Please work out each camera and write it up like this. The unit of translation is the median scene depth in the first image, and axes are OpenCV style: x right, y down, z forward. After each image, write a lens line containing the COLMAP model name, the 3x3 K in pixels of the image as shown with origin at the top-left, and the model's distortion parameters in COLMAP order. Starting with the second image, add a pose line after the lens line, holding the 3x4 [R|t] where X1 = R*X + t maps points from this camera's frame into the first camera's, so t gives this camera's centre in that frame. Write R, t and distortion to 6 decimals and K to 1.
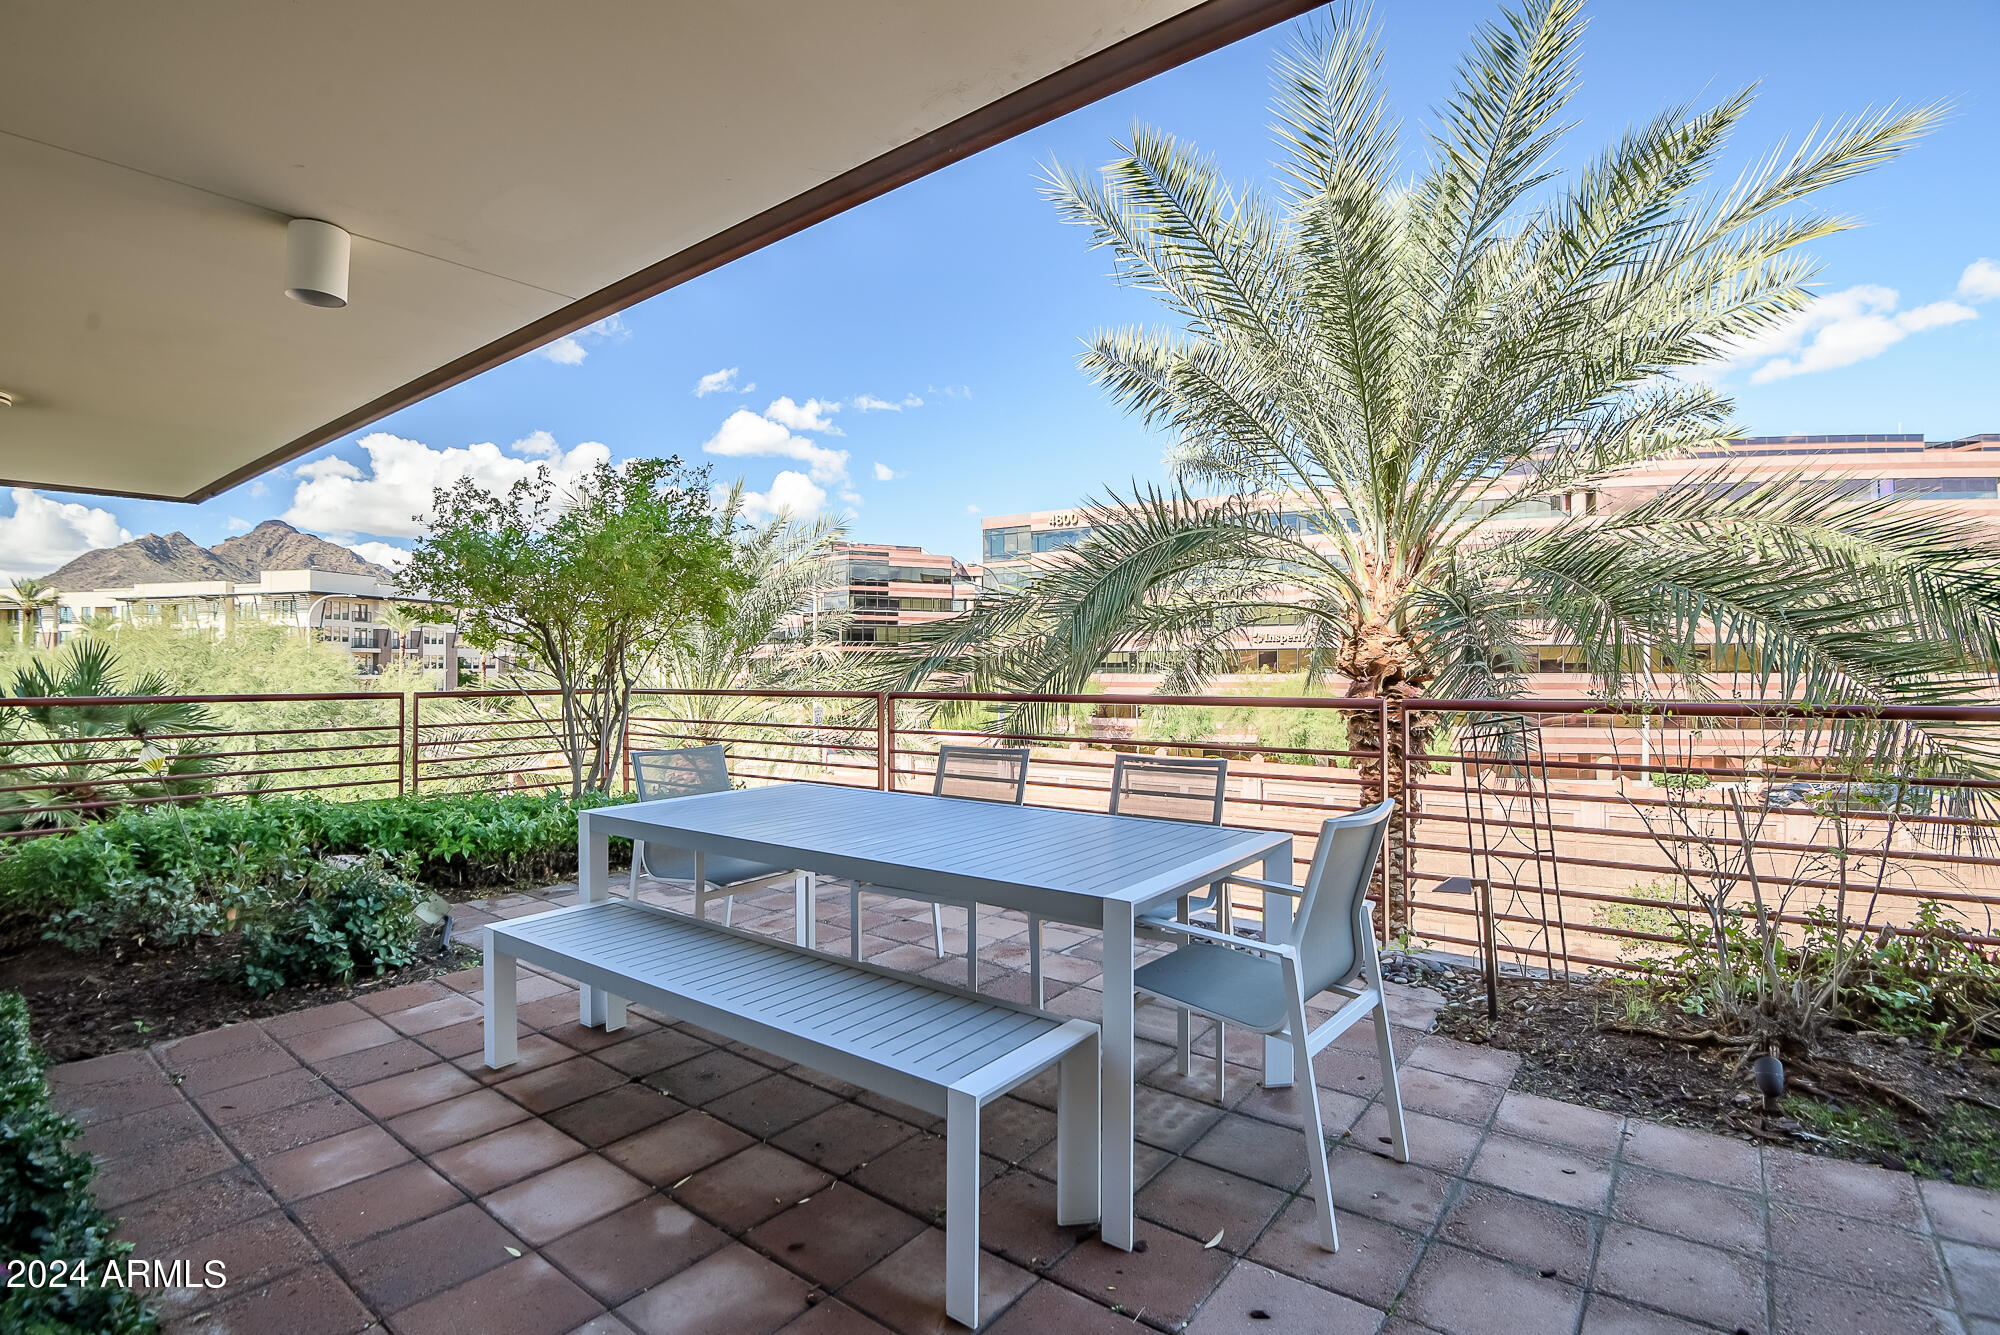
lens RADIAL K [[937.9, 0, 998.4], [0, 937.9, 656.3], [0, 0, 1]] dist [0.002931, -0.013054]
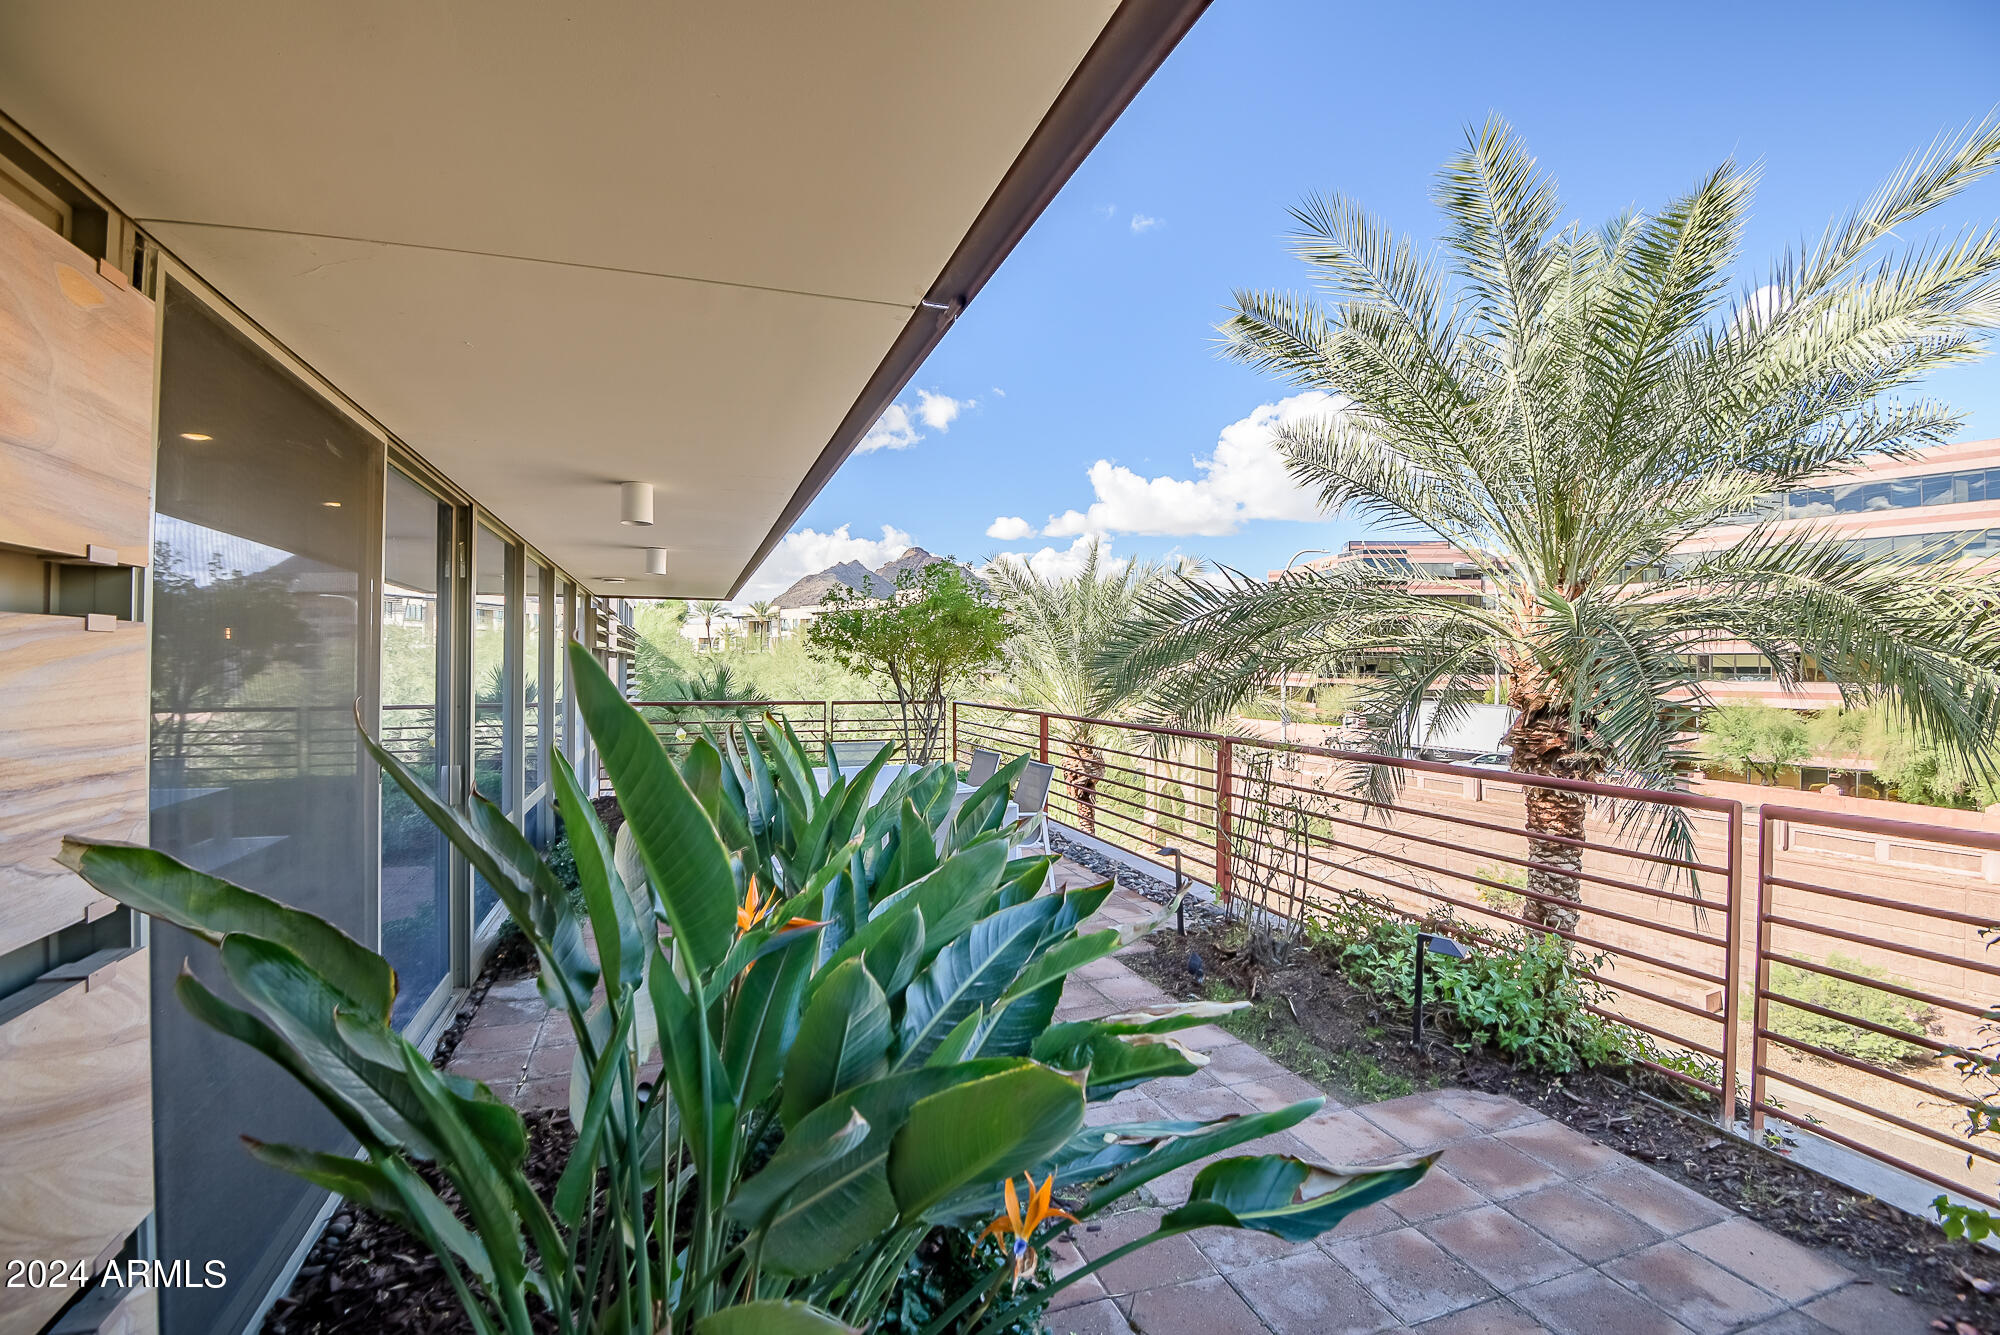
lens RADIAL K [[906.9, 0, 1020.3], [0, 906.9, 649.8], [0, 0, 1]] dist [0.023434, -0.019893]
pose [[0.855374, 0.001185, -0.518010, 0.560743], [-0.003322, 0.999989, -0.003199, -0.054146], [0.518001, 0.004457, 0.855368, -0.257560]]
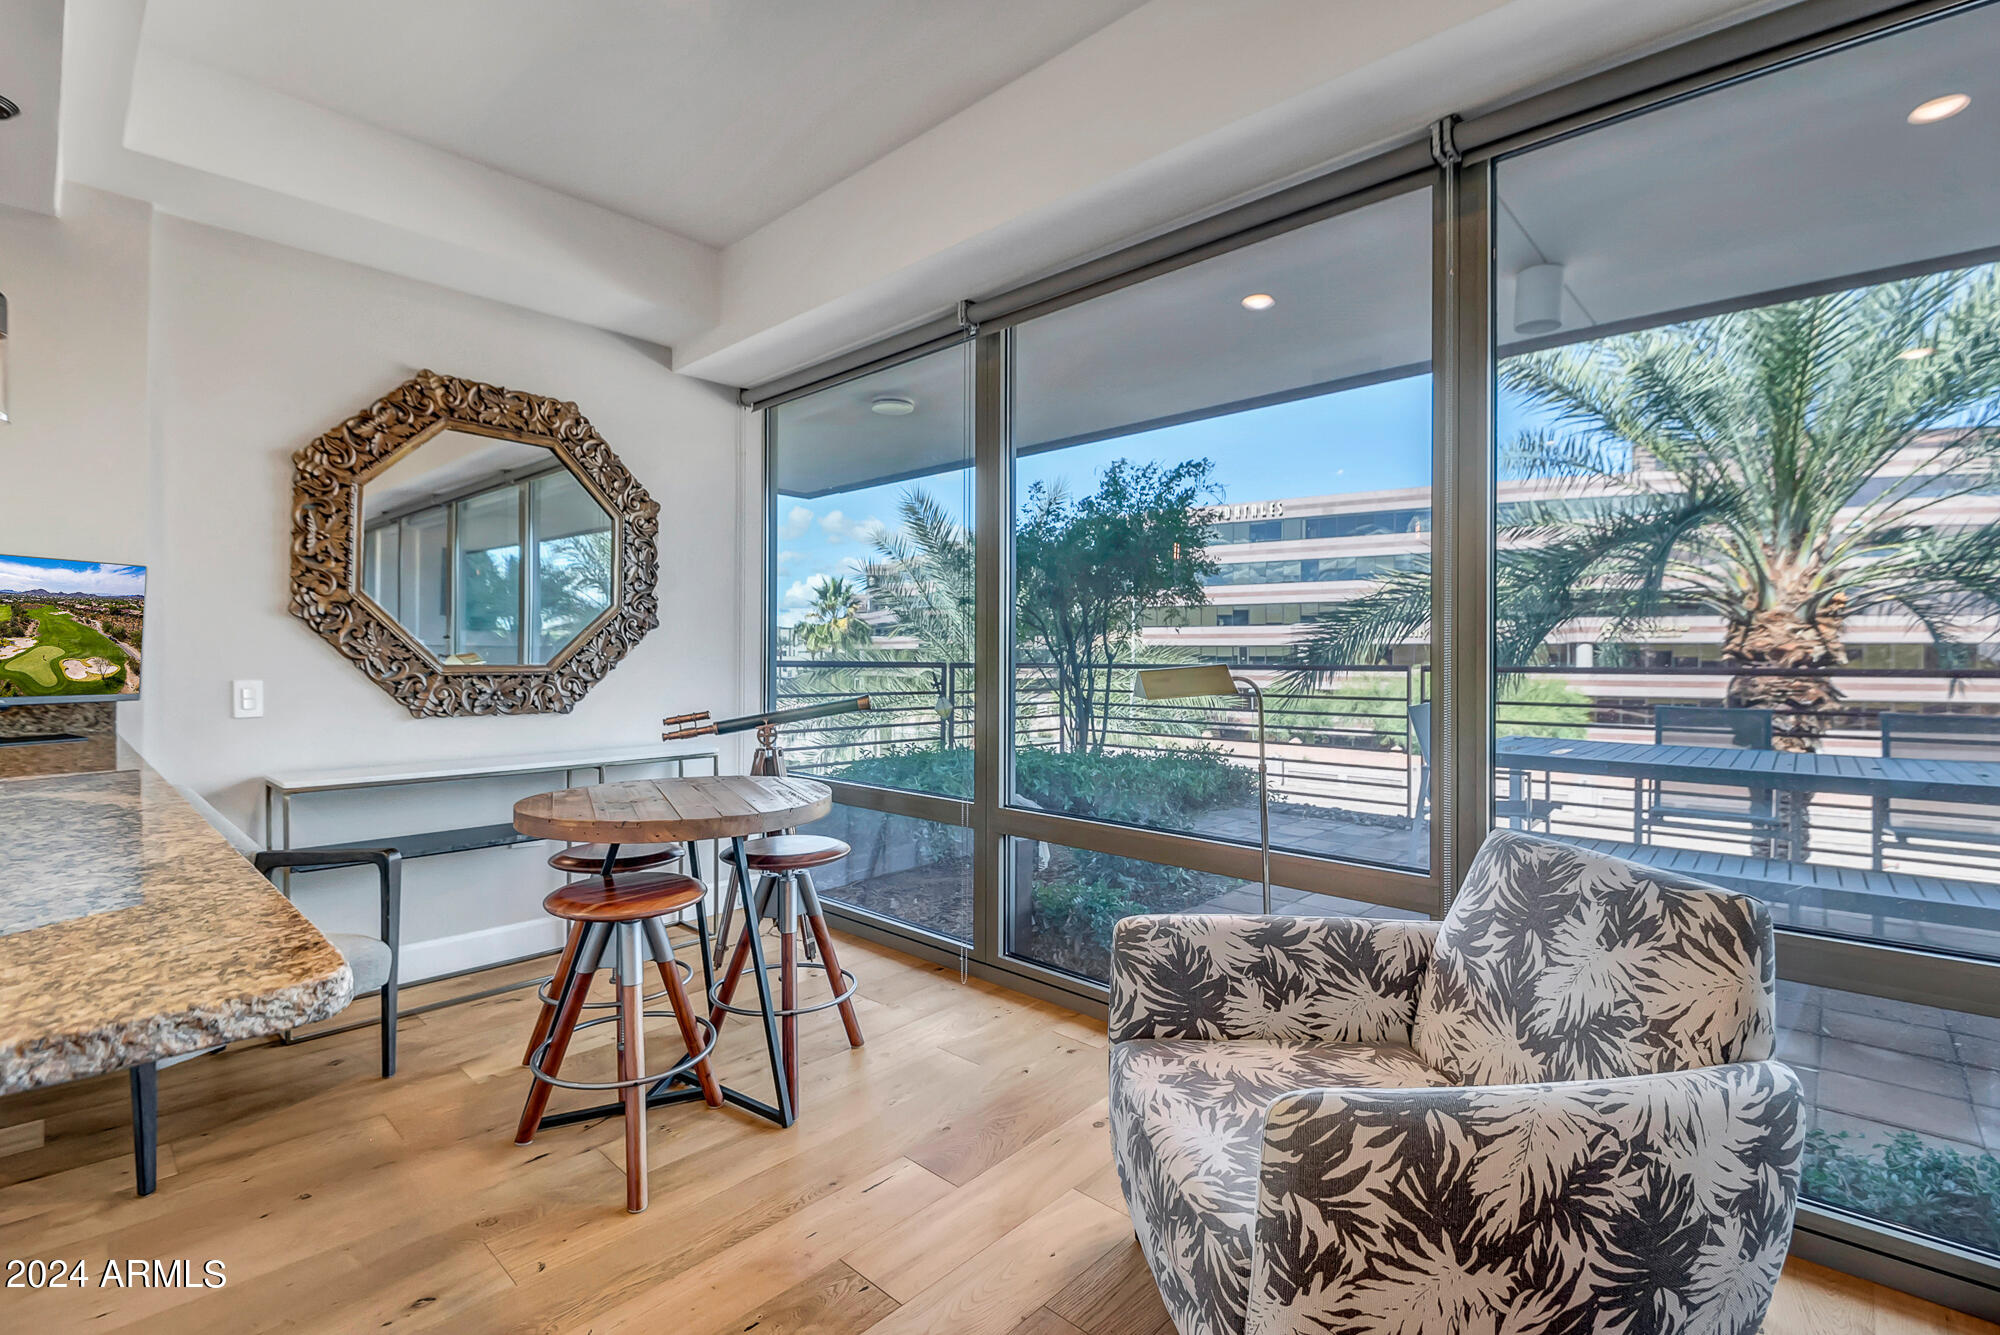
lens RADIAL K [[906.9, 0, 1003.8], [0, 906.9, 653.1], [0, 0, 1]] dist [0.023434, -0.019893]
pose [[0.996382, 0.010869, -0.084294, -0.463695], [-0.010584, 0.999937, 0.003825, 0.021757], [0.084330, -0.002919, 0.996434, -0.103757]]
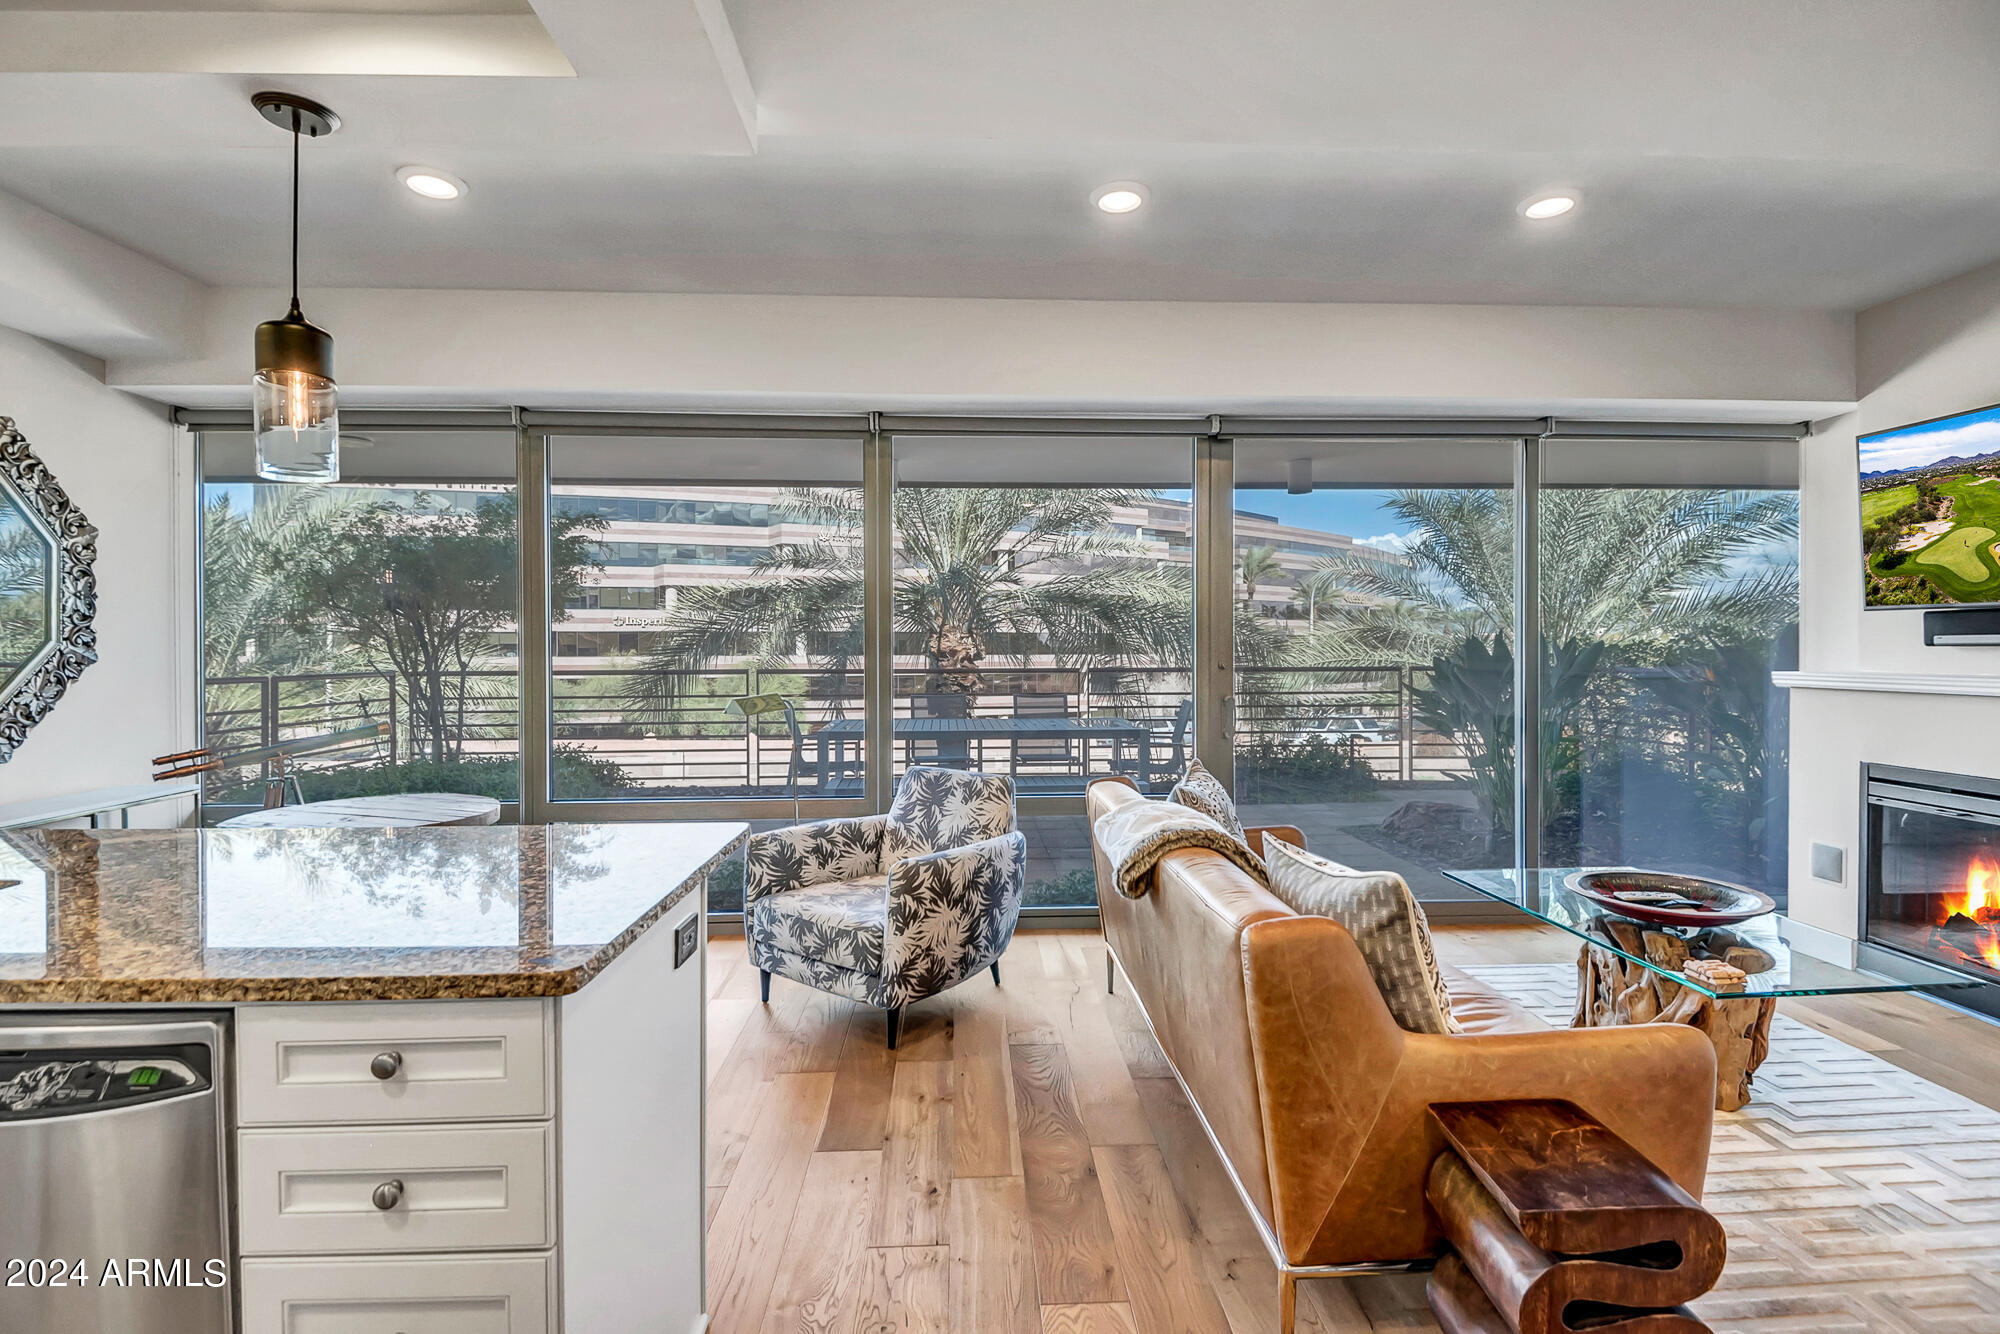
lens RADIAL K [[937.9, 0, 1018.2], [0, 937.9, 647.4], [0, 0, 1]] dist [0.002931, -0.013054]
pose [[0.751801, 0.003220, 0.659382, -0.676879], [-0.009032, 0.999945, 0.005415, -0.005667], [-0.659328, -0.010026, 0.751788, -0.311111]]
